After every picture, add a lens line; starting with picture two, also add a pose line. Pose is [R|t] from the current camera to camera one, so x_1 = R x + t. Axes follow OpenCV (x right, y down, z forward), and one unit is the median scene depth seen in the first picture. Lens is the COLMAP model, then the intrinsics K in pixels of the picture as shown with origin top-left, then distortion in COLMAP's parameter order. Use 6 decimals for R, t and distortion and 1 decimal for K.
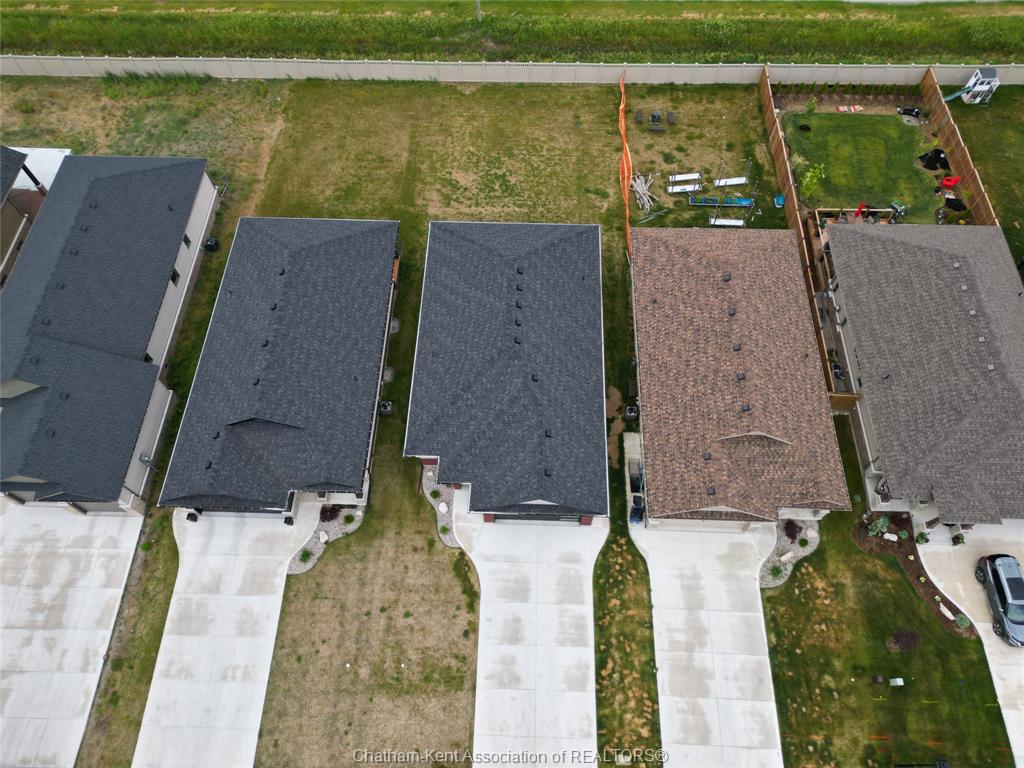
lens RADIAL K [[715.3, 0, 513.4], [0, 715.3, 386.4], [0, 0, 1]] dist [0.063069, -0.053939]
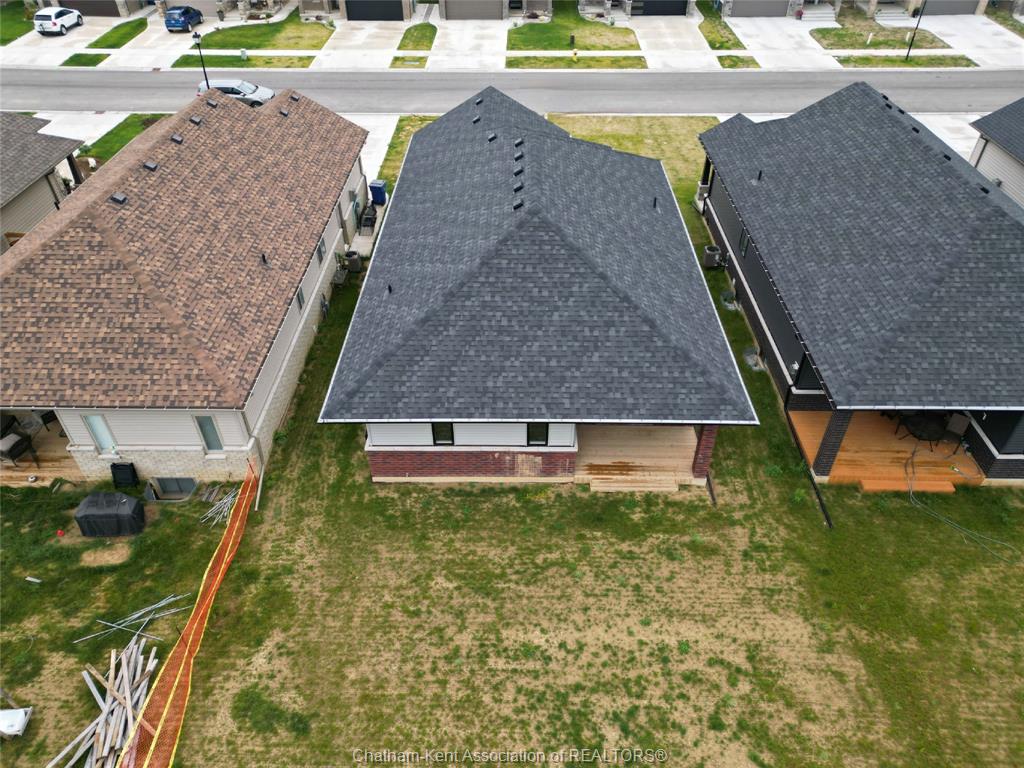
lens RADIAL K [[715.3, 0, 515.2], [0, 715.3, 381.8], [0, 0, 1]] dist [0.063069, -0.053939]
pose [[-0.999666, 0.024061, -0.009395, 0.019947], [-0.013574, -0.179893, 0.983593, -0.725856], [0.021976, 0.983392, 0.180159, 1.091093]]
